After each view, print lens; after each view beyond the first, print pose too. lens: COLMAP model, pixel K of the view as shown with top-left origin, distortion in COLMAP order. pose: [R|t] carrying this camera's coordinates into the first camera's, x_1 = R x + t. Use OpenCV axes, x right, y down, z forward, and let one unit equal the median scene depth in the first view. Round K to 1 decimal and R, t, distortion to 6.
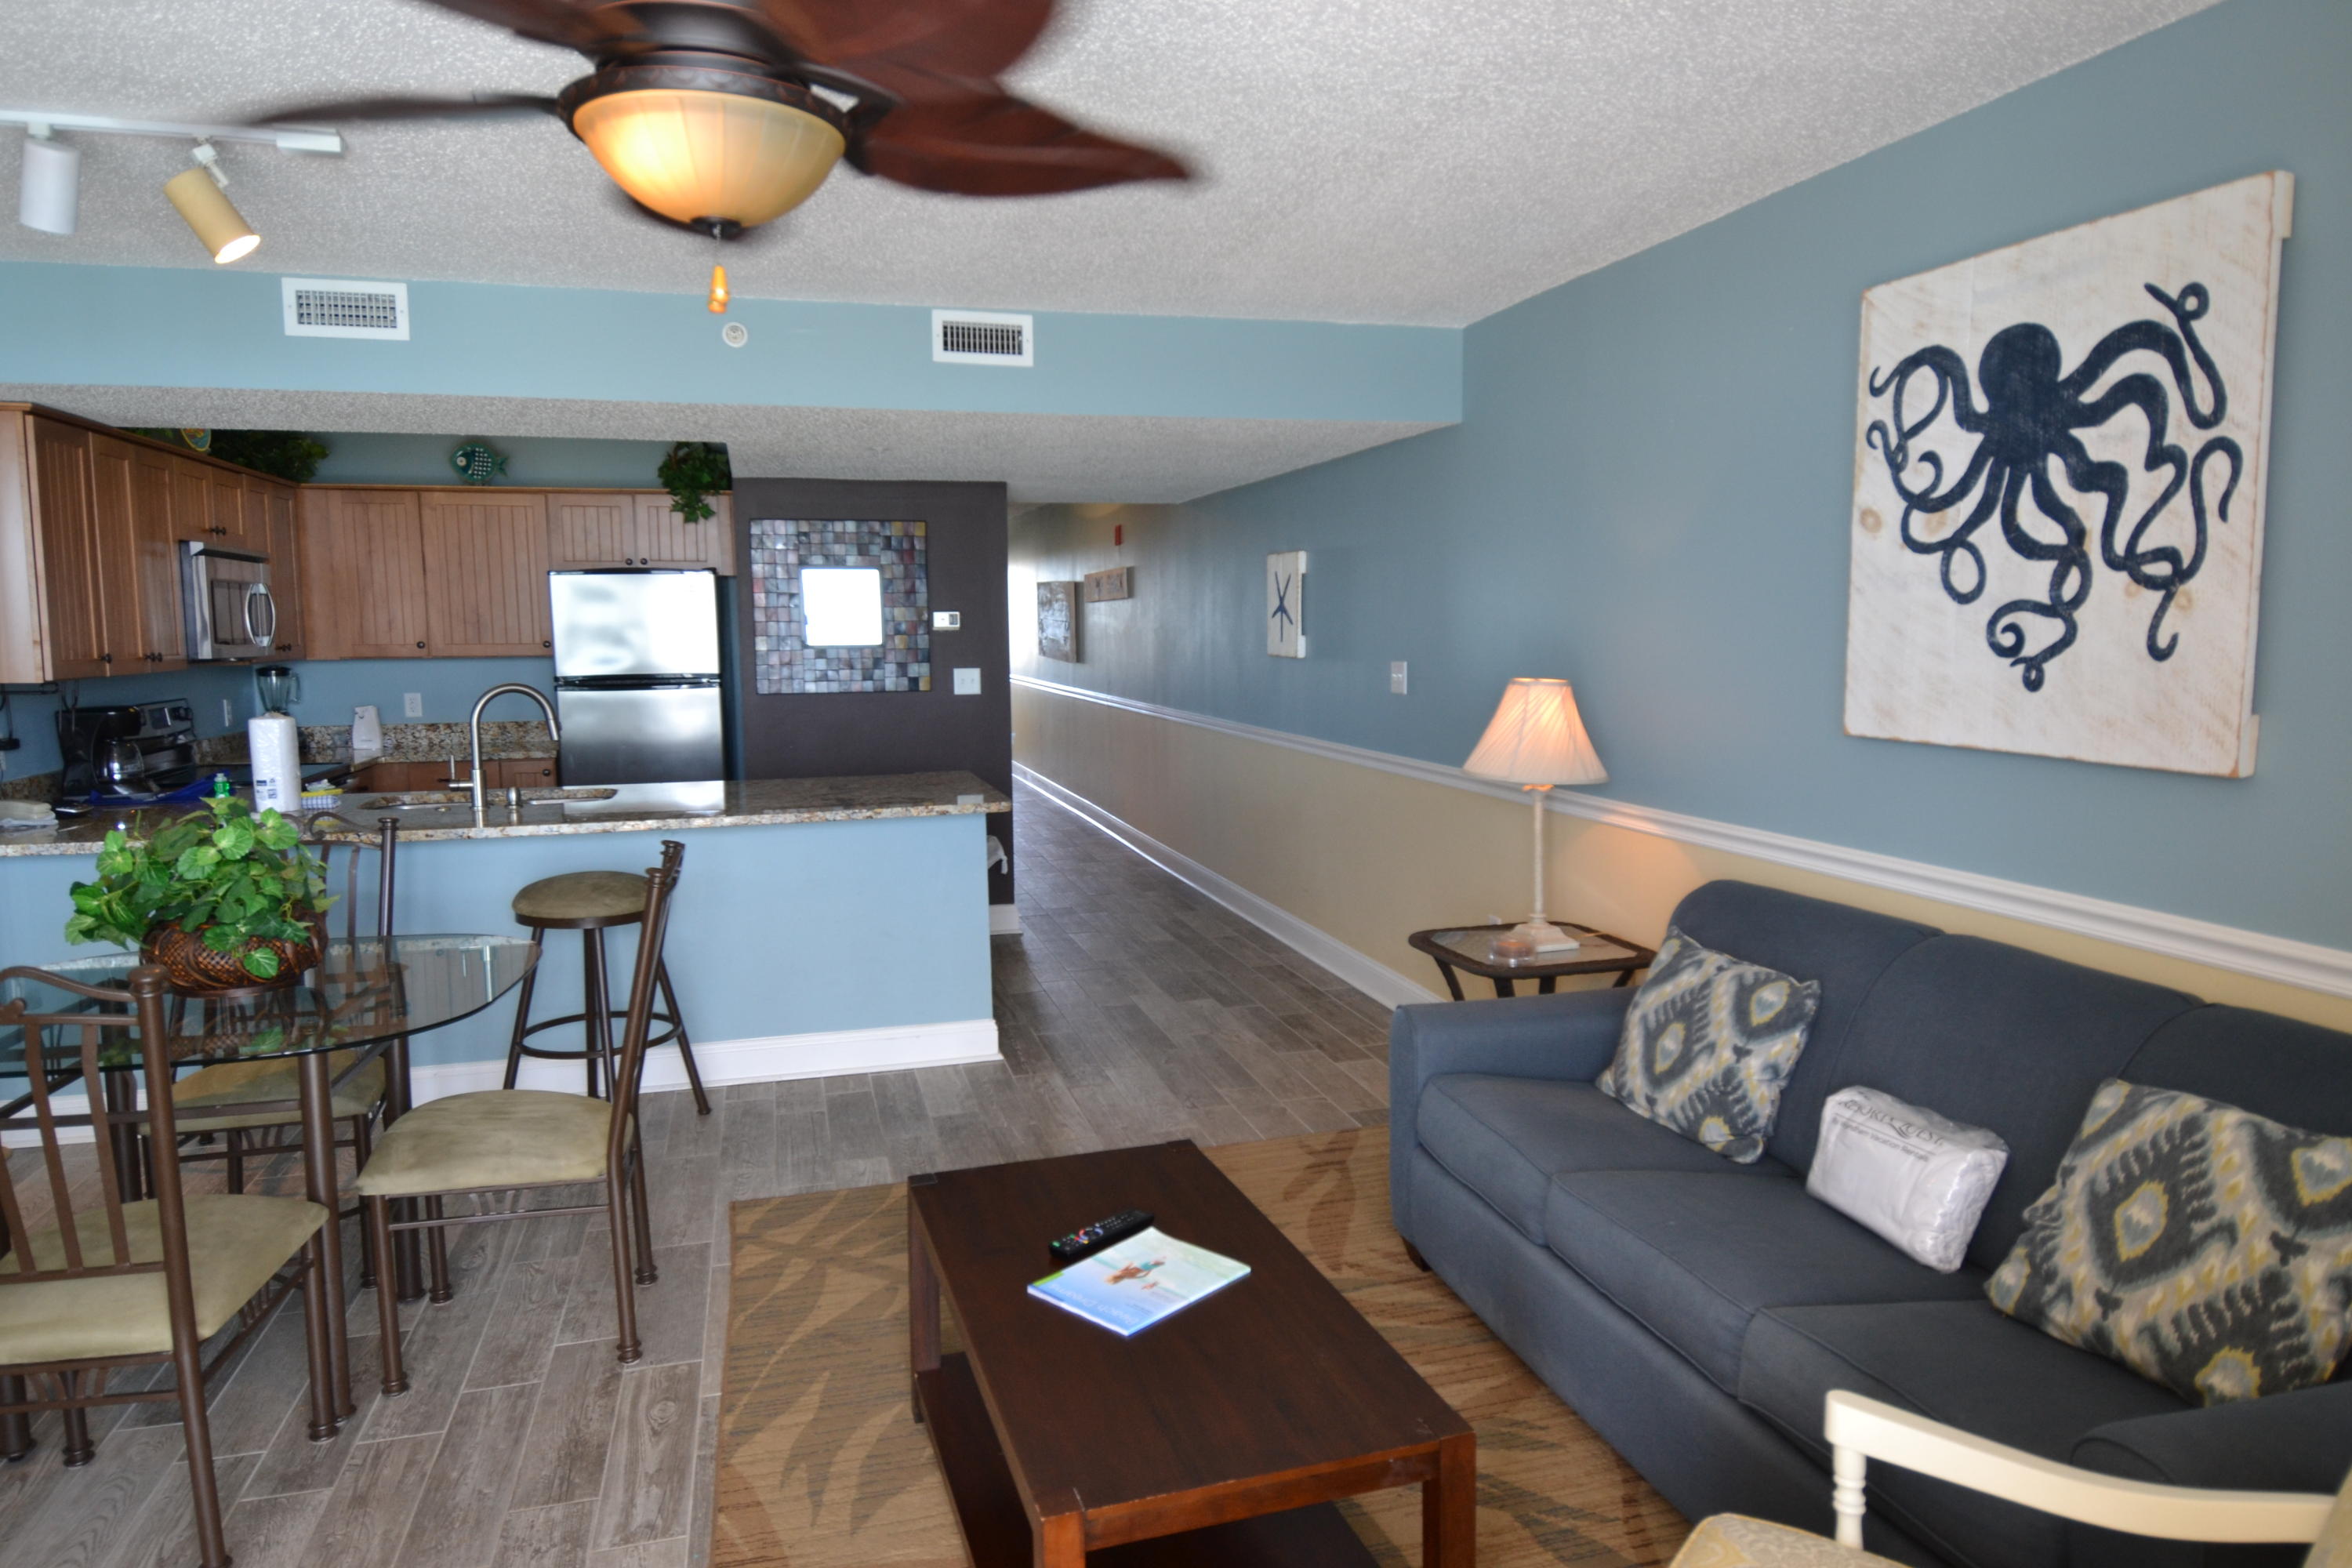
lens RADIAL K [[1474.5, 0, 1169.8], [0, 1474.5, 789.0], [0, 0, 1]] dist [0.046818, -0.054350]
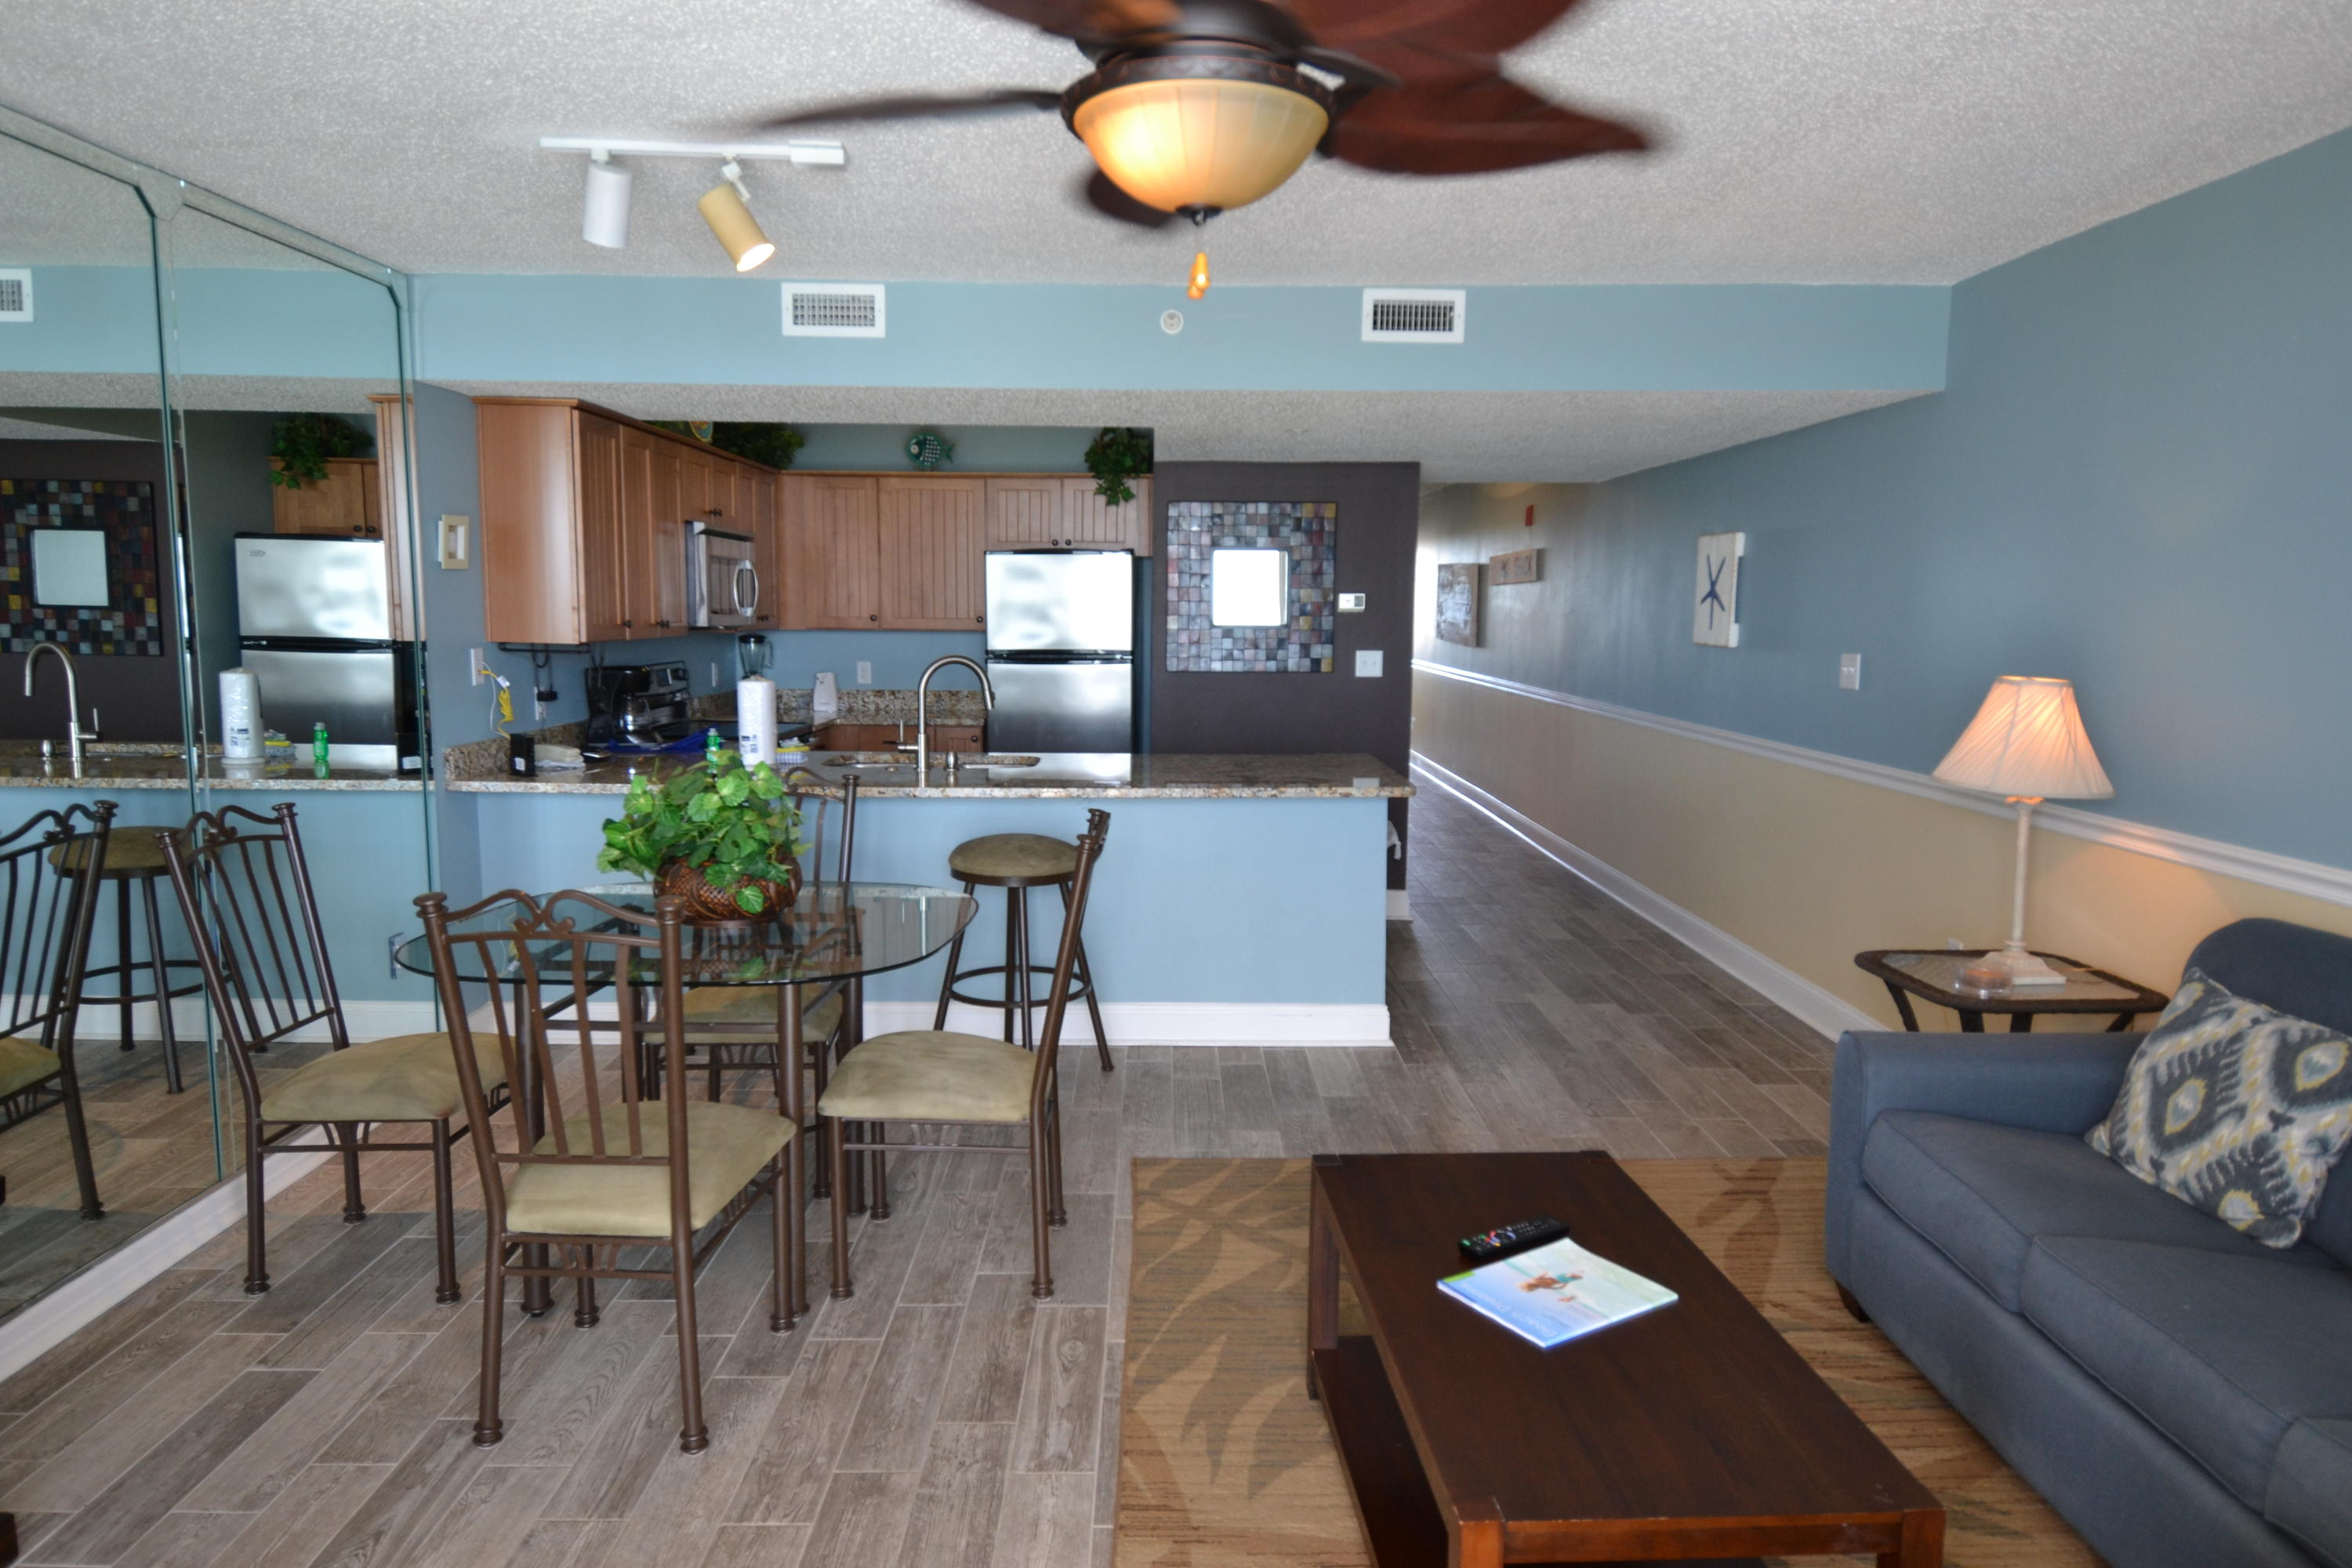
lens RADIAL K [[1474.5, 0, 1162.1], [0, 1474.5, 790.1], [0, 0, 1]] dist [0.046818, -0.054350]
pose [[0.965863, 0.048658, -0.254443, -0.030955], [-0.045412, 0.998795, 0.018622, -0.000192], [0.255042, -0.006432, 0.966908, 0.003102]]
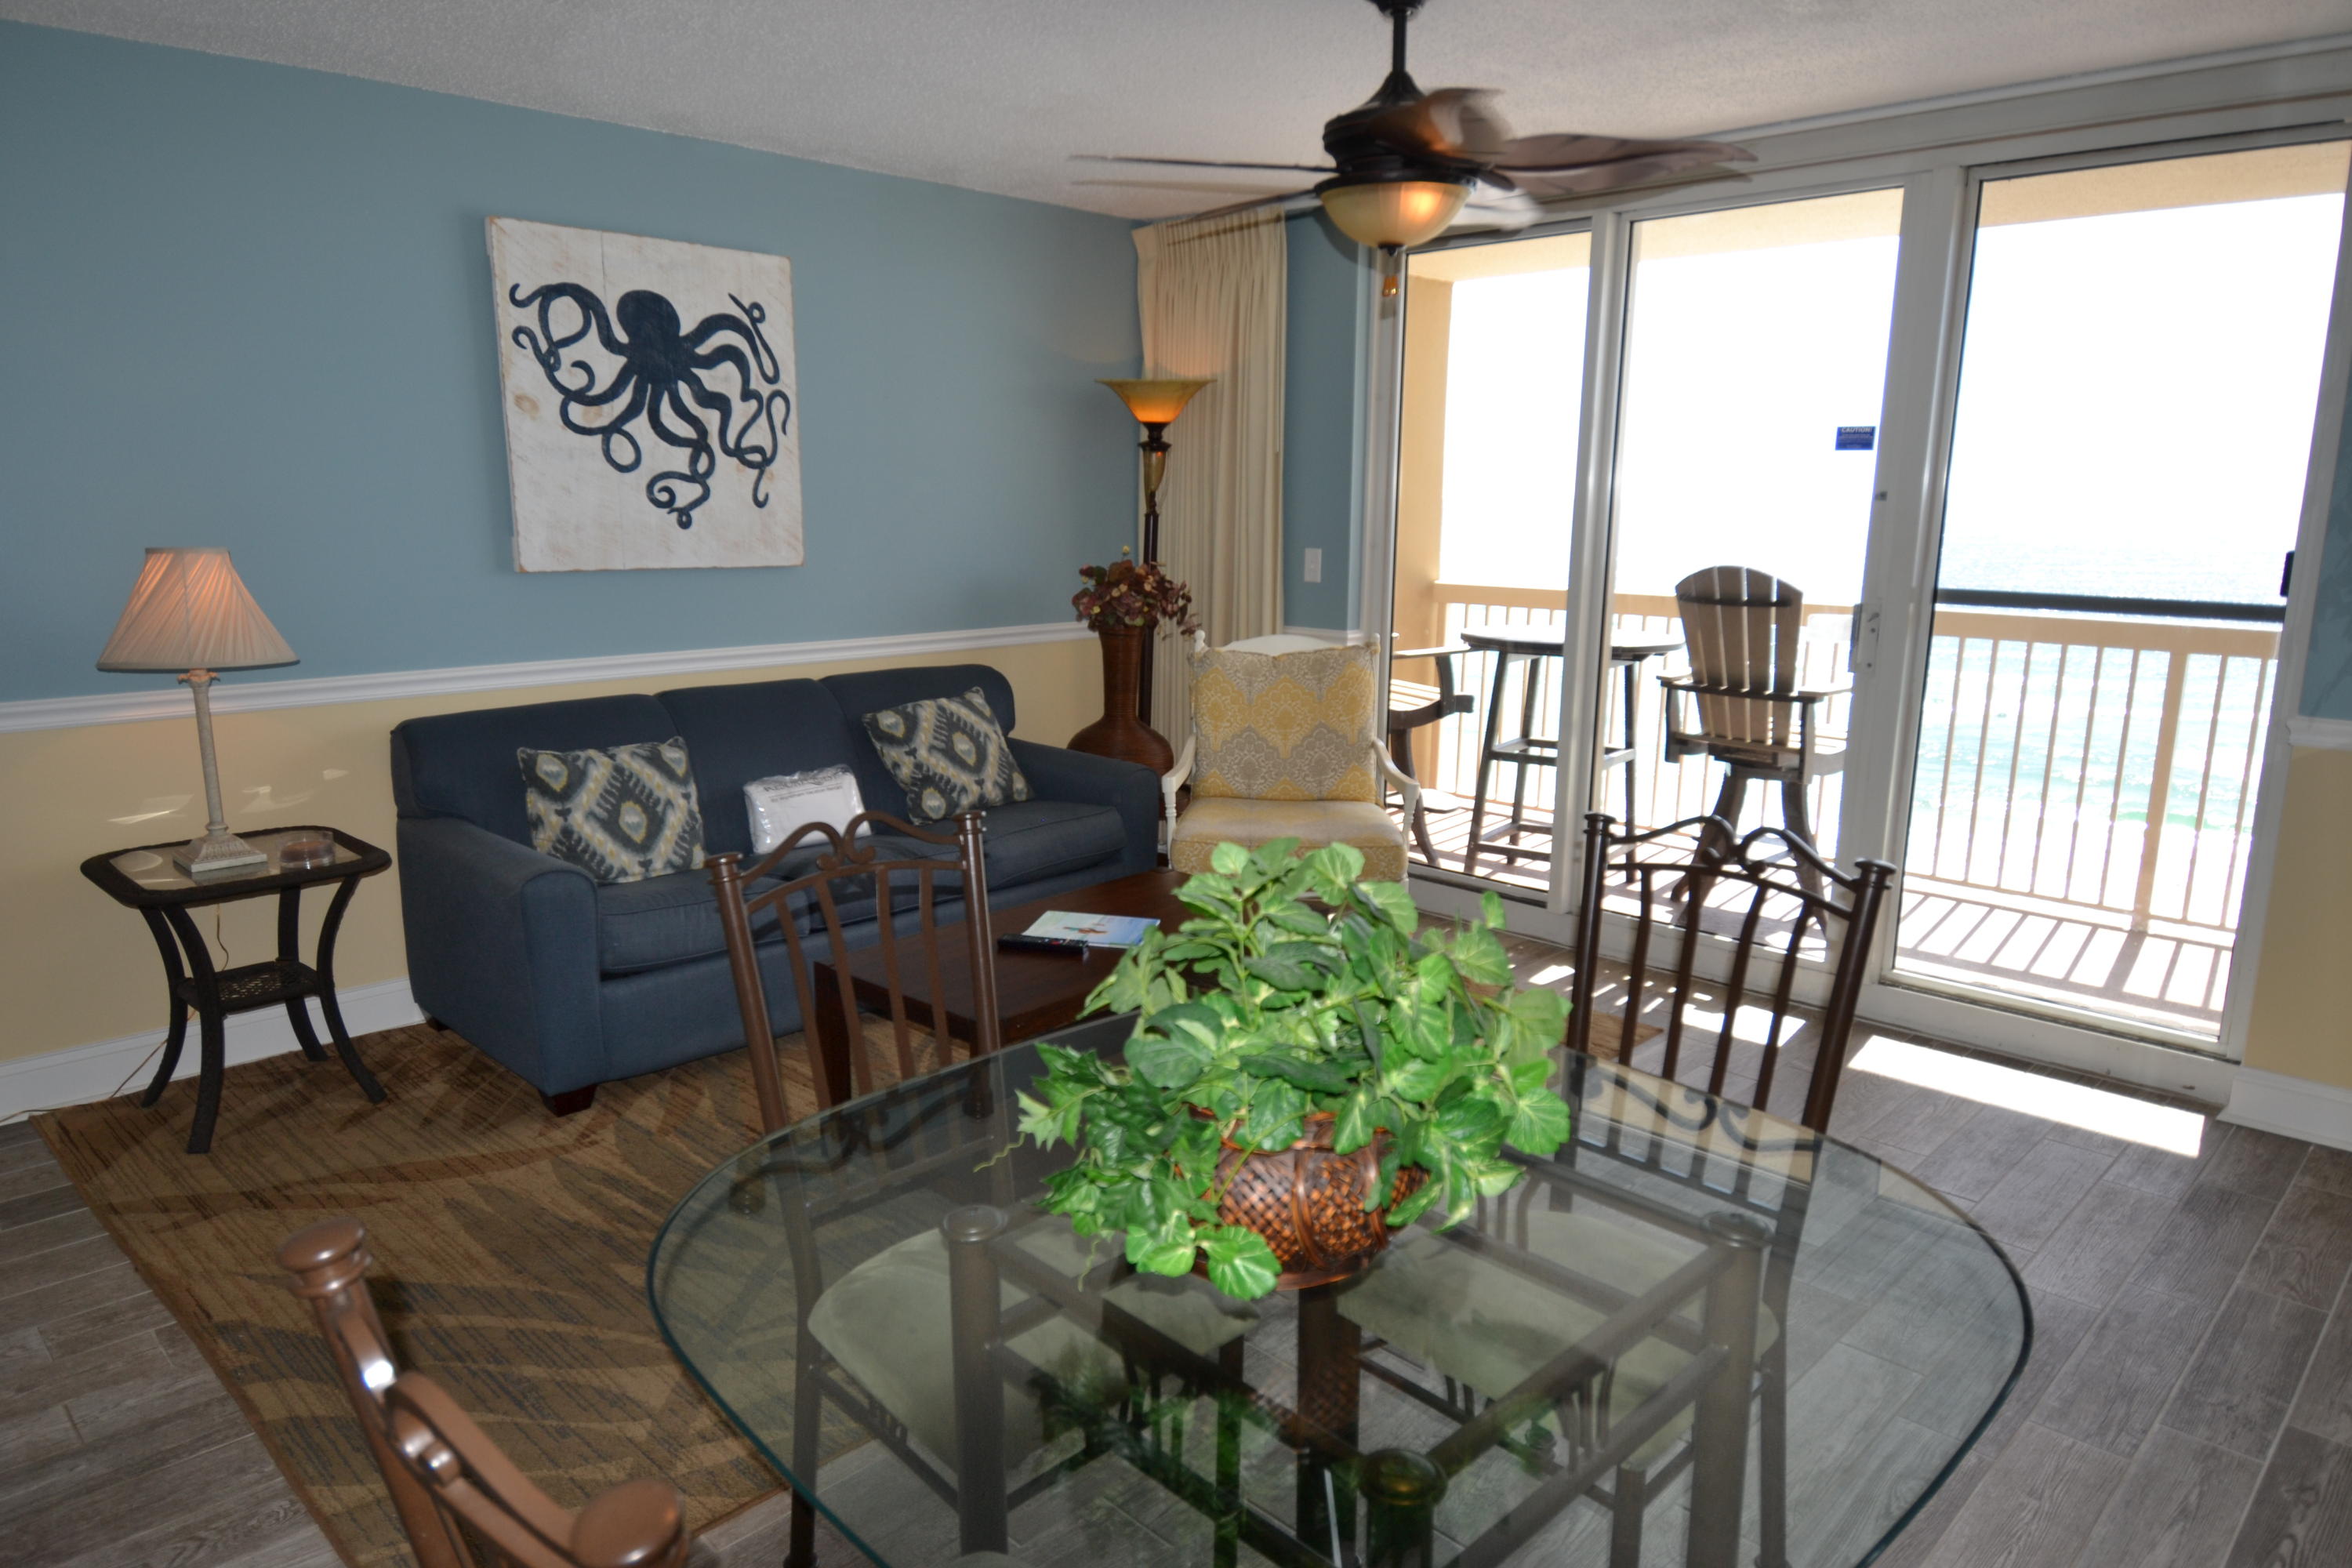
lens RADIAL K [[1474.5, 0, 1165.6], [0, 1474.5, 796.7], [0, 0, 1]] dist [0.046818, -0.054350]
pose [[-0.503706, -0.170983, 0.846785, -1.019516], [0.095075, 0.963290, 0.251063, -0.129481], [-0.858627, 0.206970, -0.468959, 1.260356]]
